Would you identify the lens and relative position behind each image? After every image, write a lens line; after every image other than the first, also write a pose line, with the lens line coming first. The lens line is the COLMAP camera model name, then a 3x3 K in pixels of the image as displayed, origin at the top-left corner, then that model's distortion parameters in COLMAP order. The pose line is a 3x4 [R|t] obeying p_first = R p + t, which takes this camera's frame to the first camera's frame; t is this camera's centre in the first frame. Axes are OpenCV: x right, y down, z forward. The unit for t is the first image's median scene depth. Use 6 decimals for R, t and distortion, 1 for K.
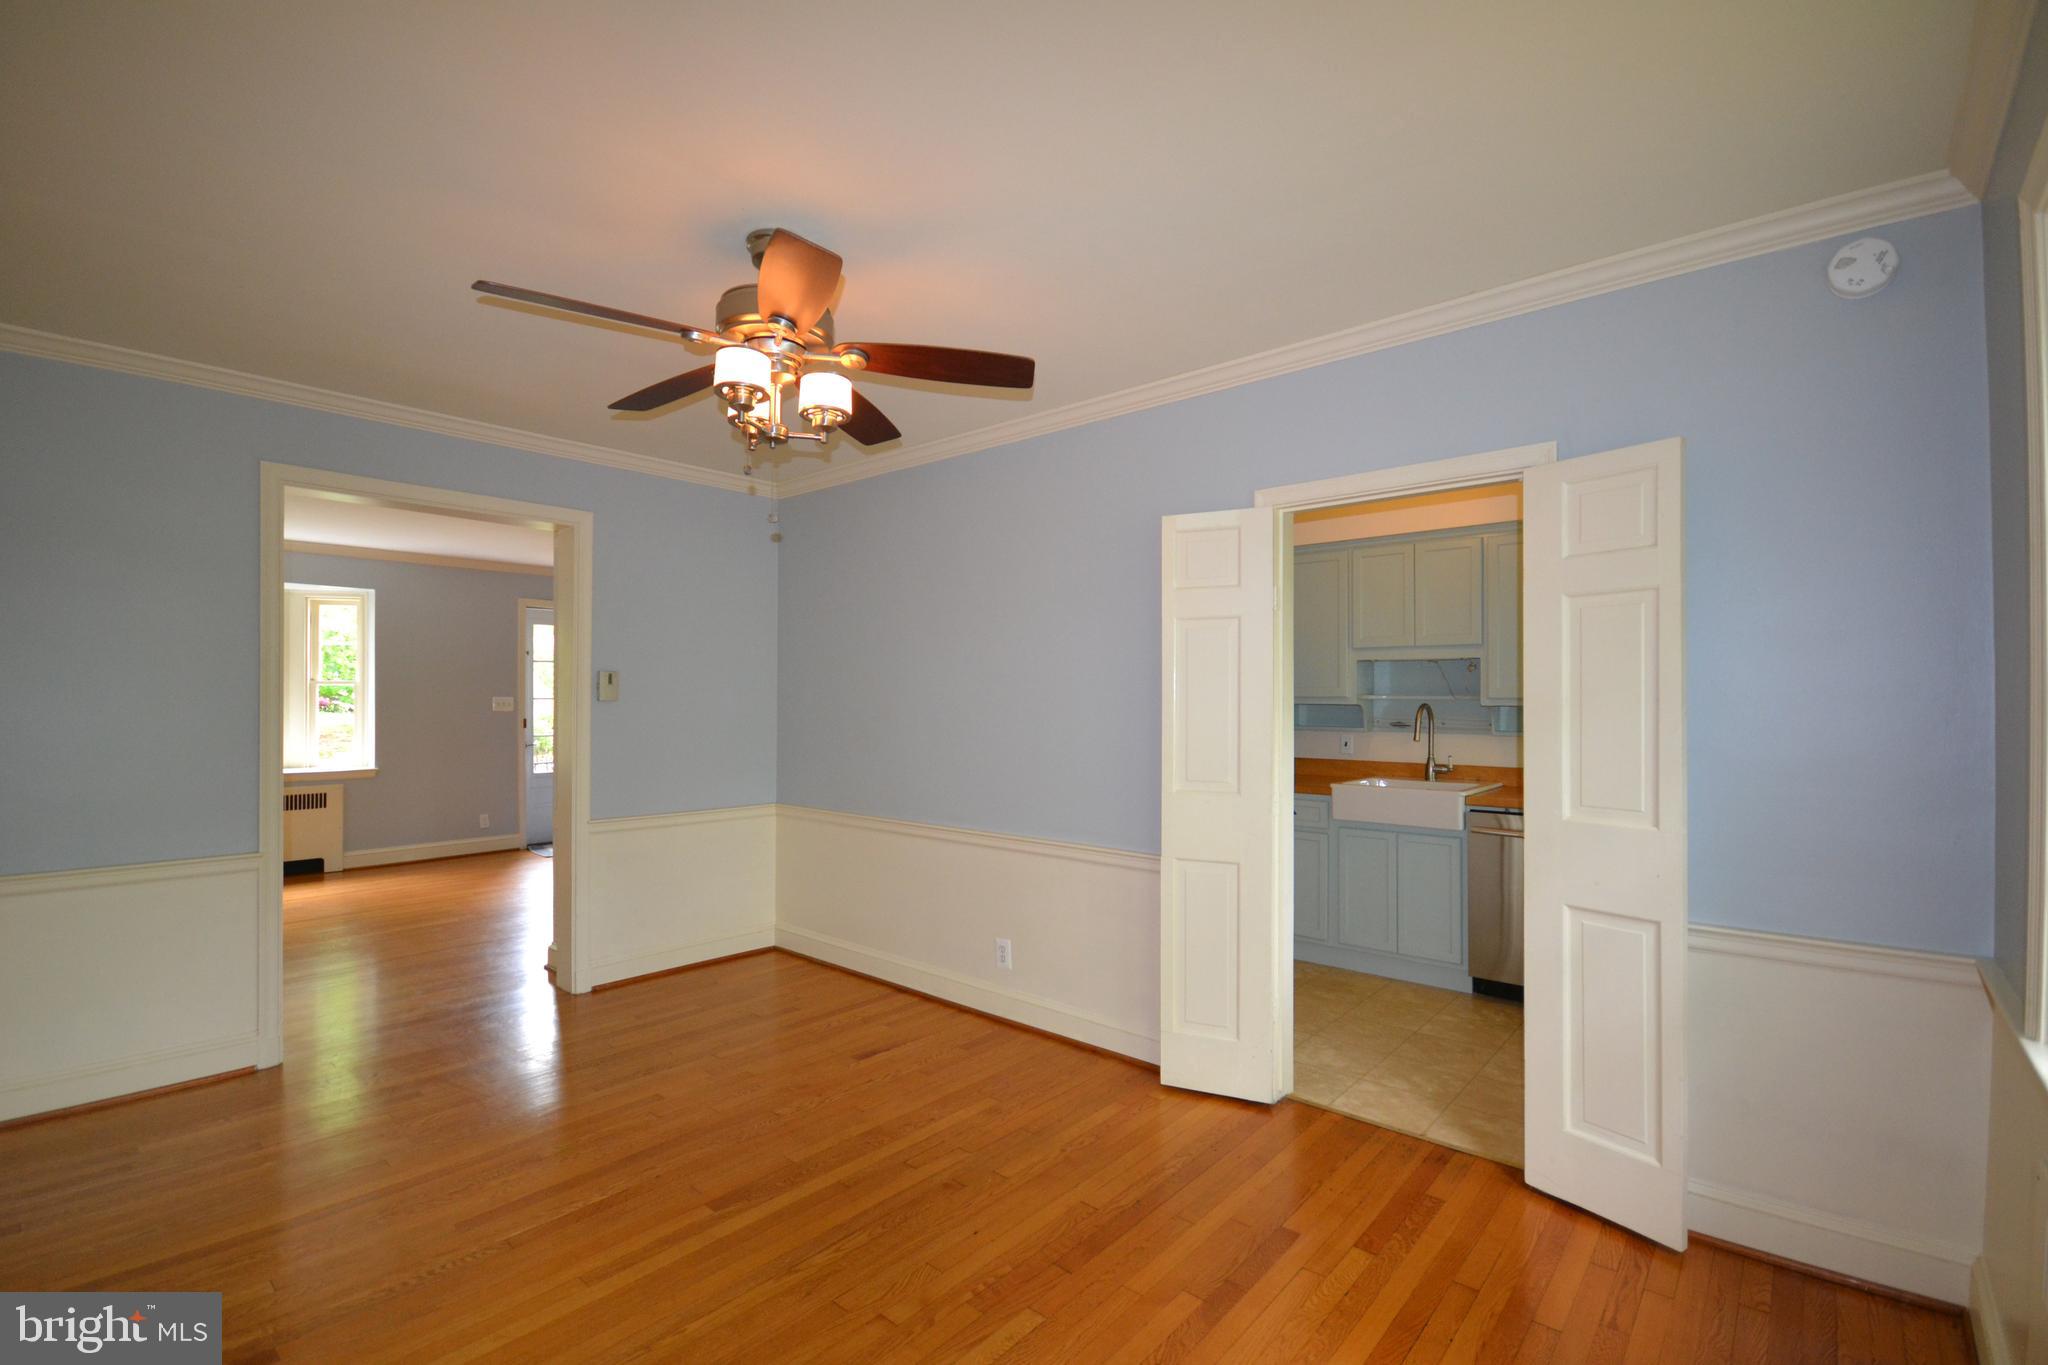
lens RADIAL K [[911.0, 0, 1014.9], [0, 911.0, 698.2], [0, 0, 1]] dist [0.003556, -0.009537]
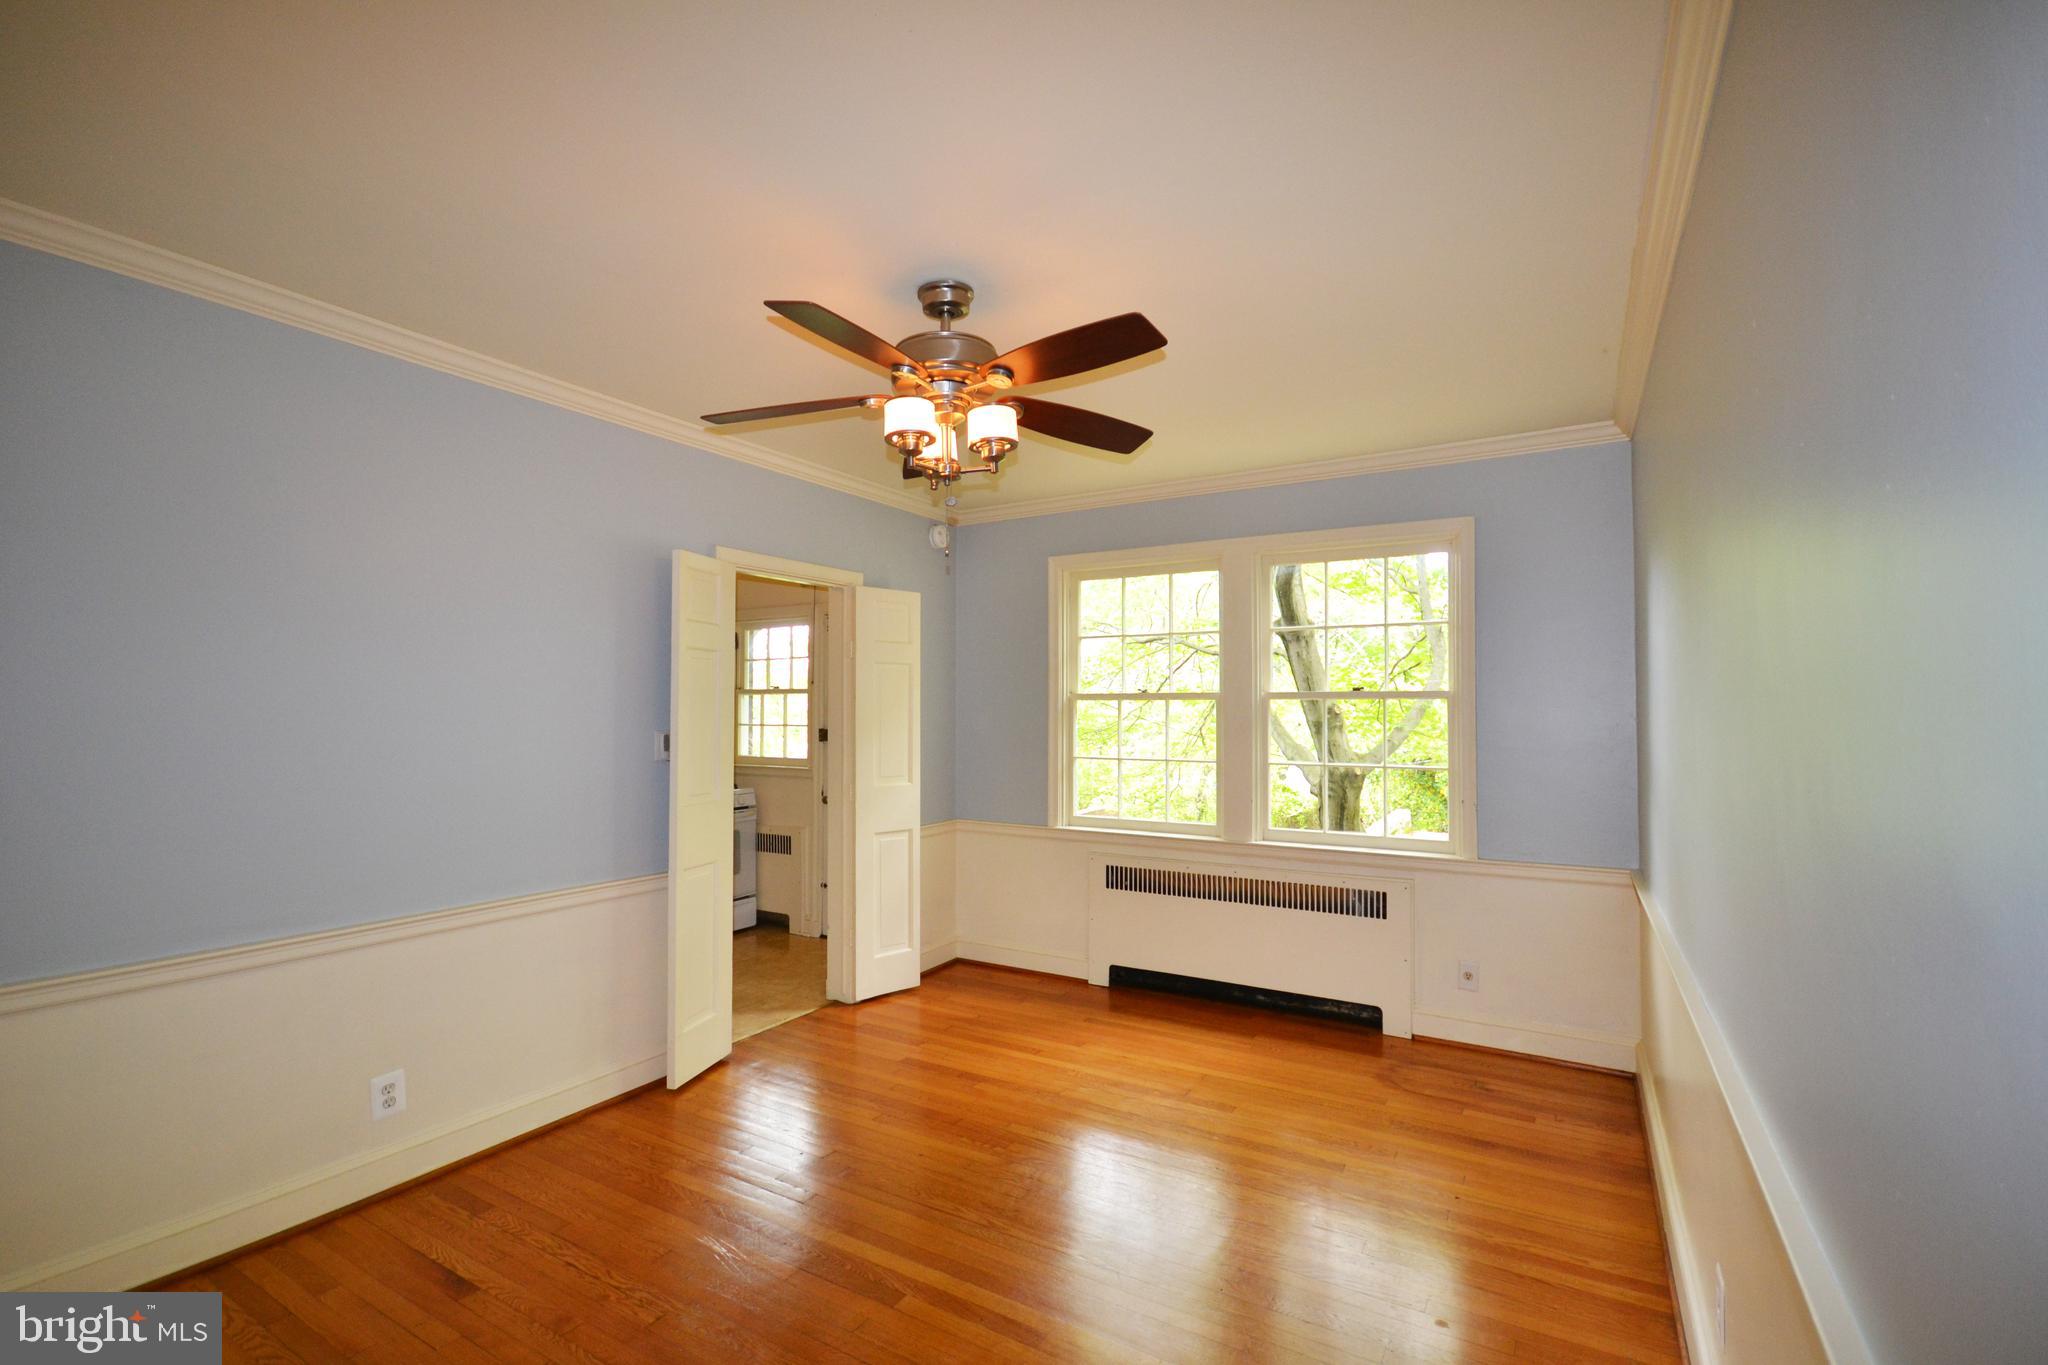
lens RADIAL K [[911.0, 0, 1018.8], [0, 911.0, 699.7], [0, 0, 1]] dist [0.003556, -0.009537]
pose [[-0.183026, 0.010686, 0.983050, -0.999420], [-0.004304, 0.999923, -0.011671, -0.014765], [-0.983099, -0.006367, -0.182966, 0.849962]]
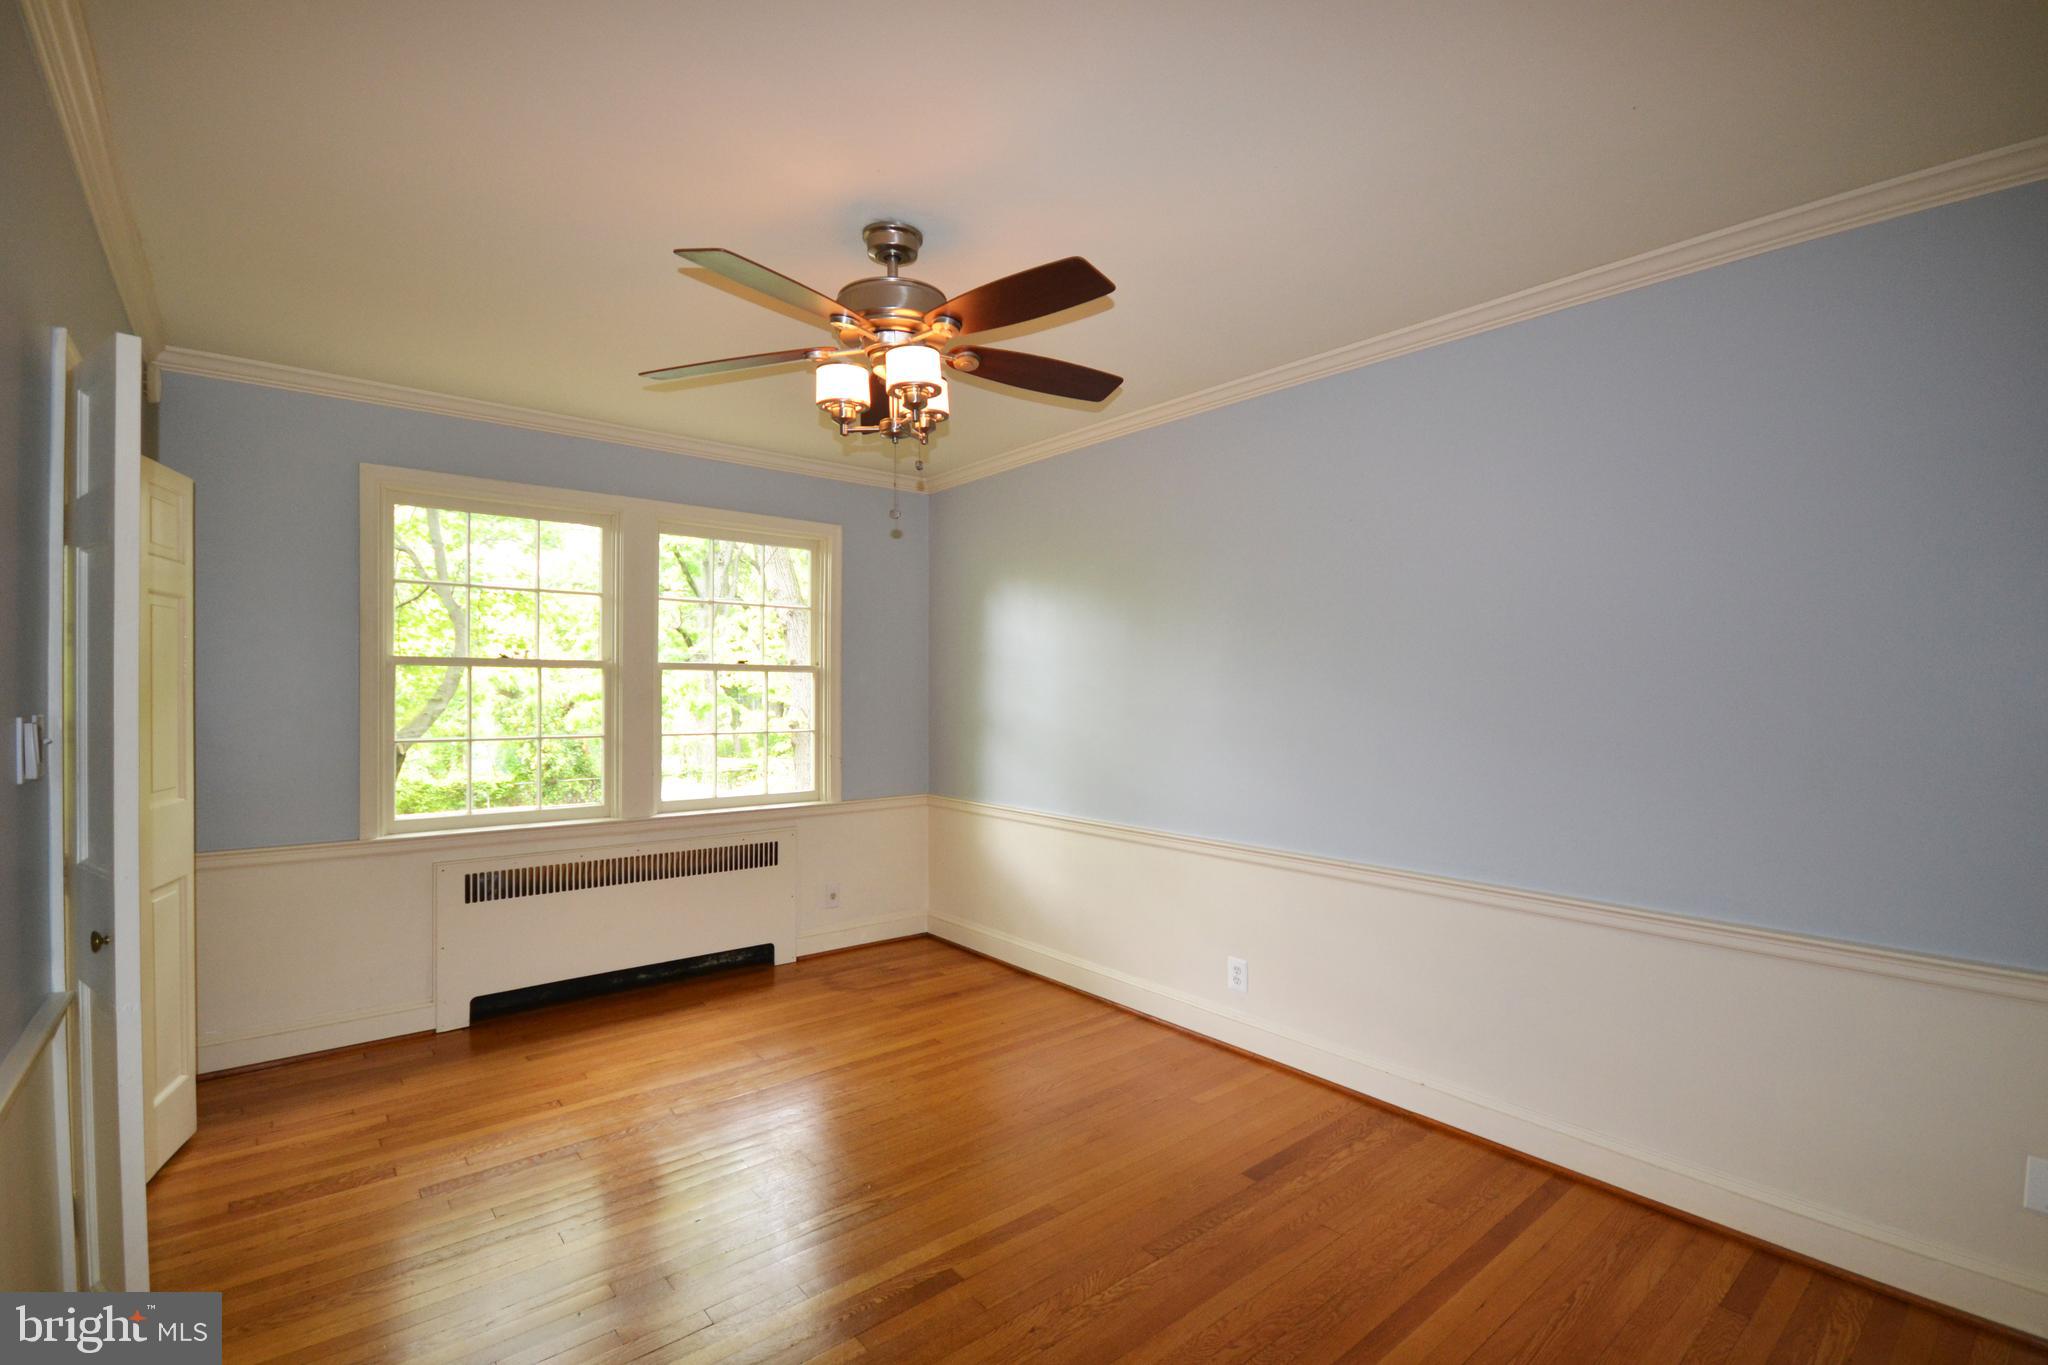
lens RADIAL K [[911.0, 0, 1022.2], [0, 911.0, 694.1], [0, 0, 1]] dist [0.003556, -0.009537]
pose [[-0.988523, -0.012215, 0.150573, -0.423567], [-0.011391, 0.999915, 0.006337, -0.011302], [-0.150638, 0.004549, -0.988579, 1.510381]]
